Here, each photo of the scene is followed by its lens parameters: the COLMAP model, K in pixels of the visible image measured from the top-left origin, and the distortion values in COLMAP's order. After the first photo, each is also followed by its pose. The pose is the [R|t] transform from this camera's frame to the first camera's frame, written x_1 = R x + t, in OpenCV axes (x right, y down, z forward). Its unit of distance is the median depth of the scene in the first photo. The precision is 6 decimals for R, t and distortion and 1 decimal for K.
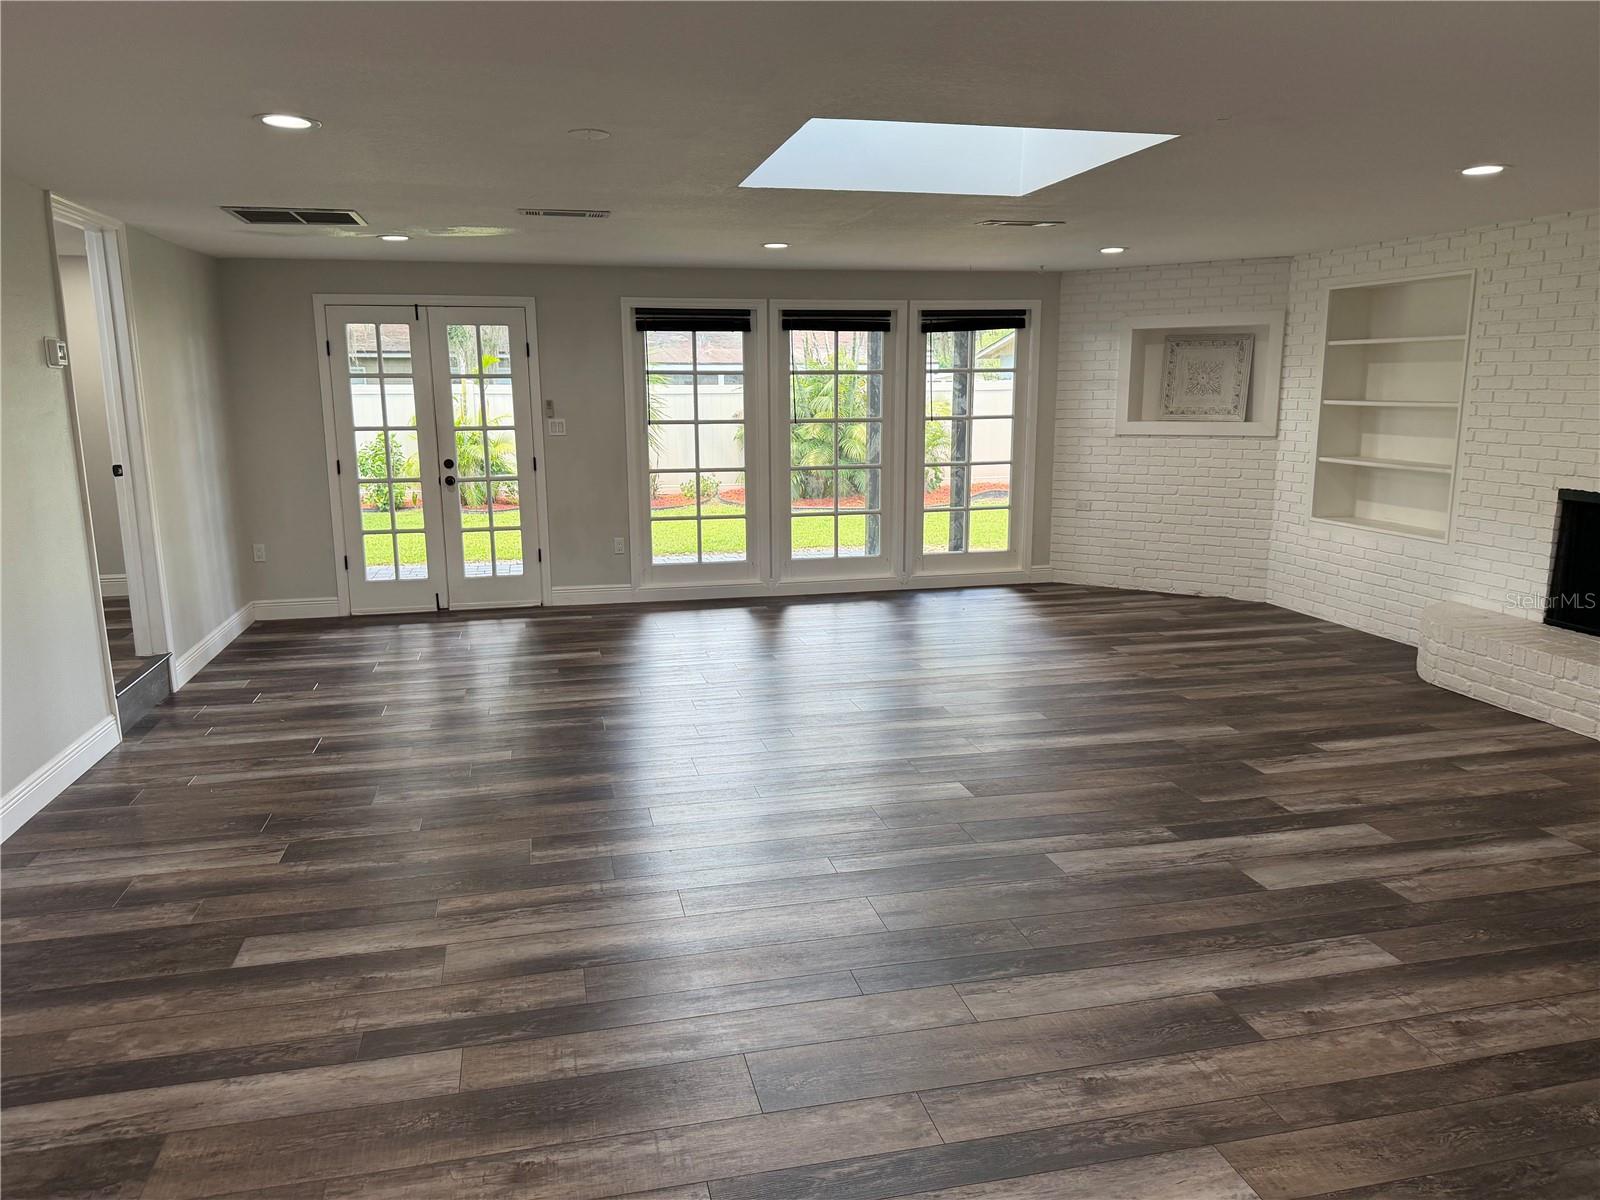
lens RADIAL K [[1133.5, 0, 786.6], [0, 1133.5, 603.7], [0, 0, 1]] dist [0.027533, -0.029741]
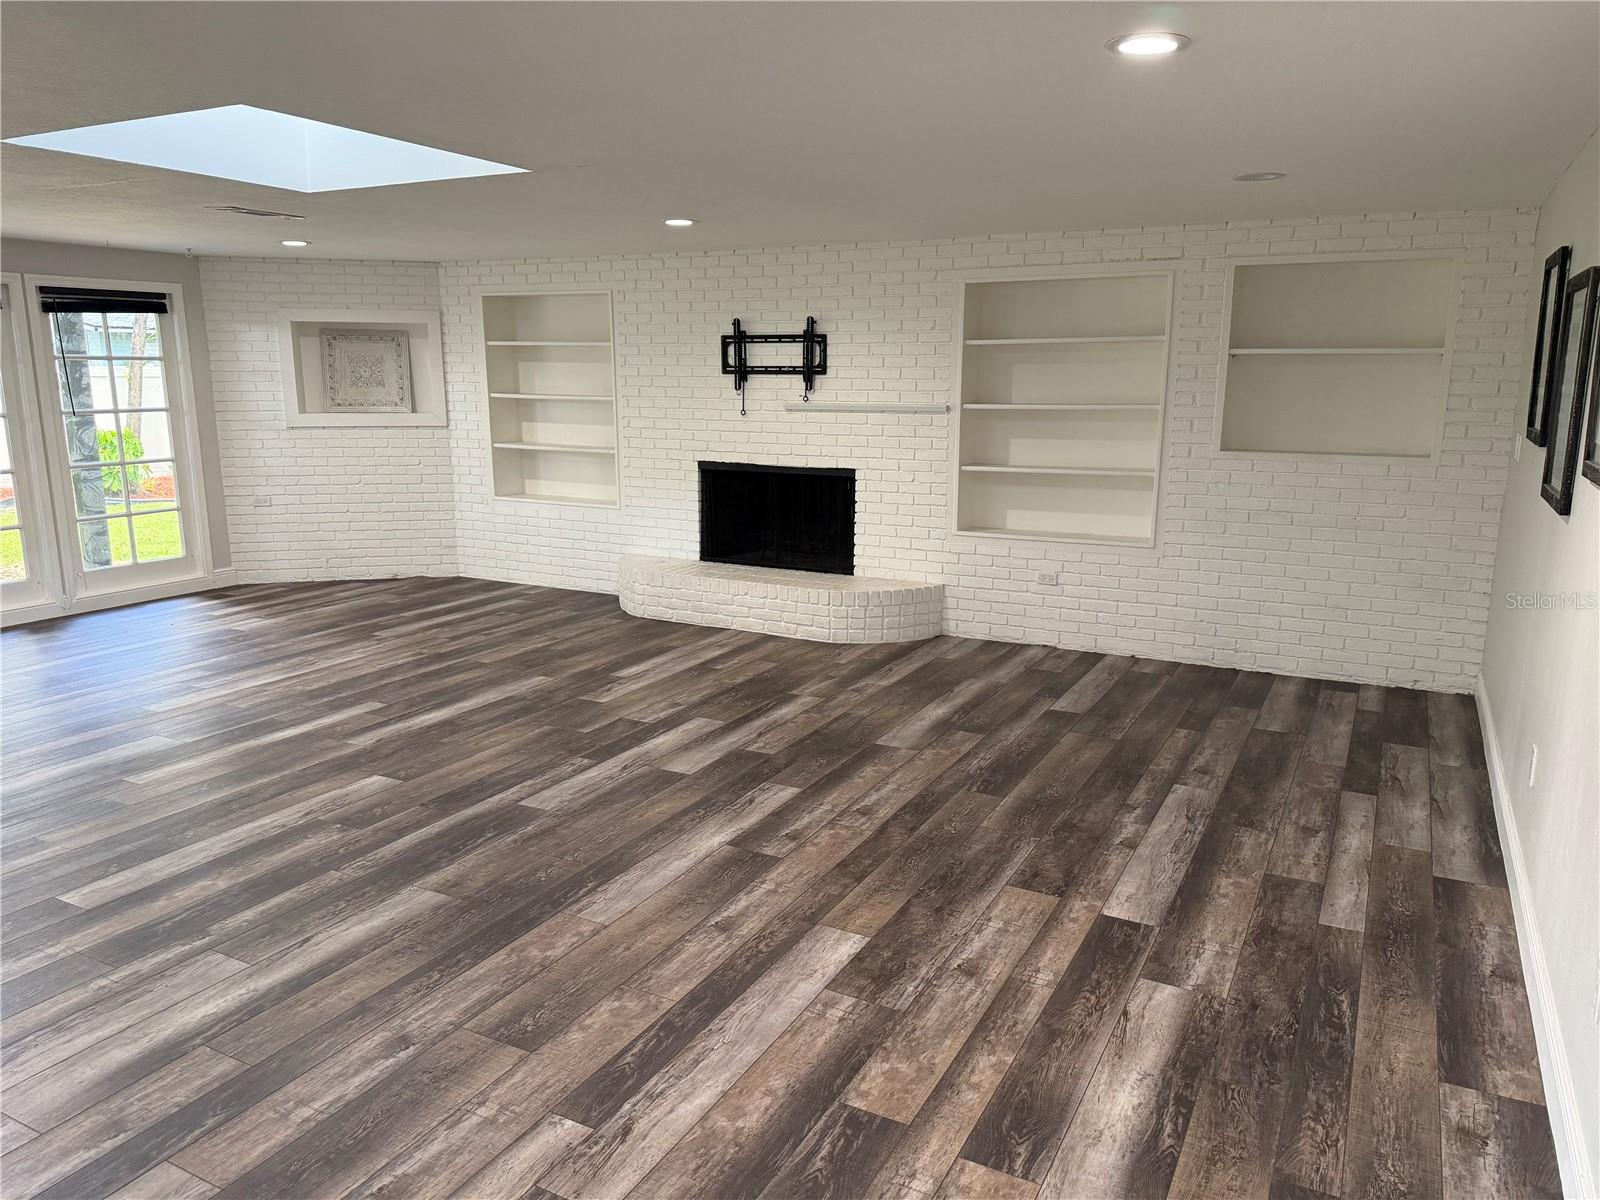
lens RADIAL K [[1122.0, 0, 809.9], [0, 1122.0, 603.7], [0, 0, 1]] dist [0.160815, -0.271070]
pose [[0.650089, -0.144696, 0.745954, -0.243631], [0.137025, 0.987932, 0.072218, -0.010078], [-0.747401, 0.055266, 0.662071, 0.015889]]
